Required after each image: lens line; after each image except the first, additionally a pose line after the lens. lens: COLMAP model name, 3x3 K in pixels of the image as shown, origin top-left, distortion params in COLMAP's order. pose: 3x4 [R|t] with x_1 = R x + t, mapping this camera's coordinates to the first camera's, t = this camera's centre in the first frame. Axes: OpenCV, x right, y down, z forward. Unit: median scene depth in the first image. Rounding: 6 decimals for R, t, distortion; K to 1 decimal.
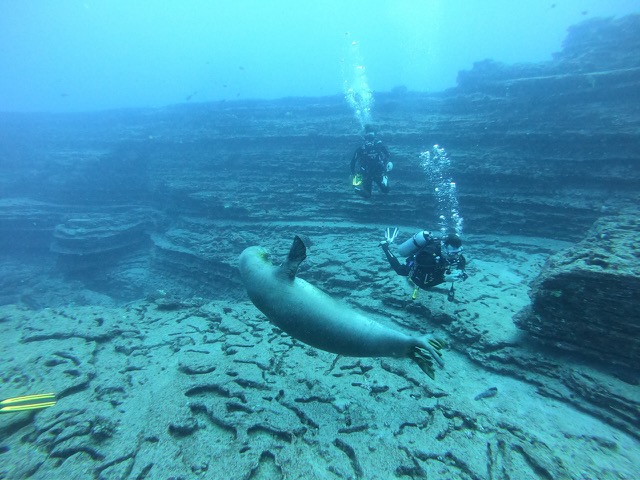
lens RADIAL K [[379.8, 0, 321.7], [0, 379.8, 243.4], [0, 0, 1]] dist [-0.097490, 0.108378]
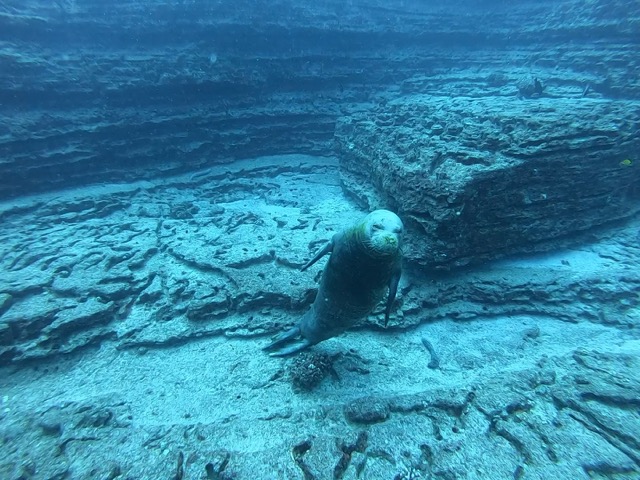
lens RADIAL K [[420.2, 0, 323.9], [0, 420.2, 241.5], [0, 0, 1]] dist [-0.093437, 0.103179]
pose [[0.525070, -0.356878, 0.772619, -0.148630], [0.234156, 0.933374, 0.272000, -0.065000], [-0.818213, 0.038095, 0.573652, 0.380067]]
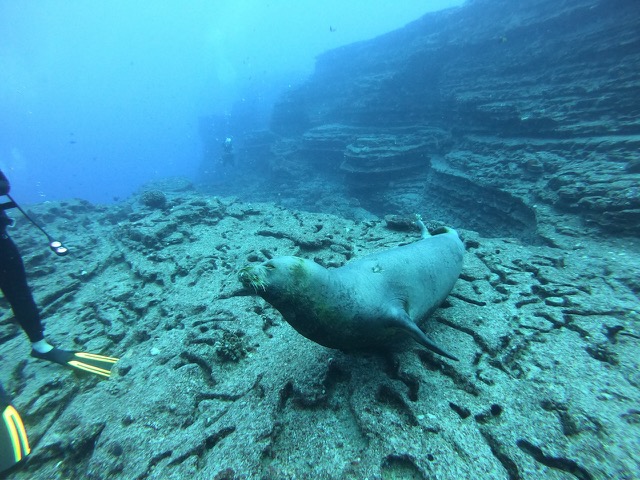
lens RADIAL K [[379.8, 0, 321.7], [0, 379.8, 243.4], [0, 0, 1]] dist [-0.097490, 0.108378]
pose [[0.707005, 0.180733, -0.683725, 0.011410], [-0.078578, 0.980883, 0.178029, 0.059421], [0.702830, -0.072142, 0.707690, 0.258140]]
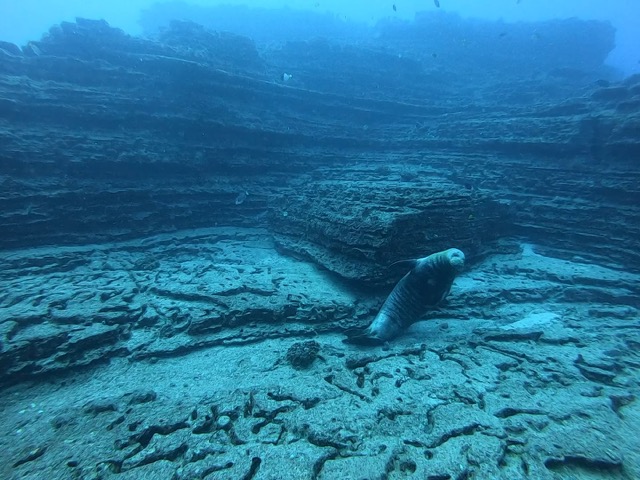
lens RADIAL K [[420.2, 0, 323.9], [0, 420.2, 241.5], [0, 0, 1]] dist [-0.093437, 0.103179]
pose [[0.249325, -0.159063, 0.955268, -0.389334], [0.219378, 0.970052, 0.104267, -0.026240], [-0.943245, 0.183569, 0.276753, 0.436406]]
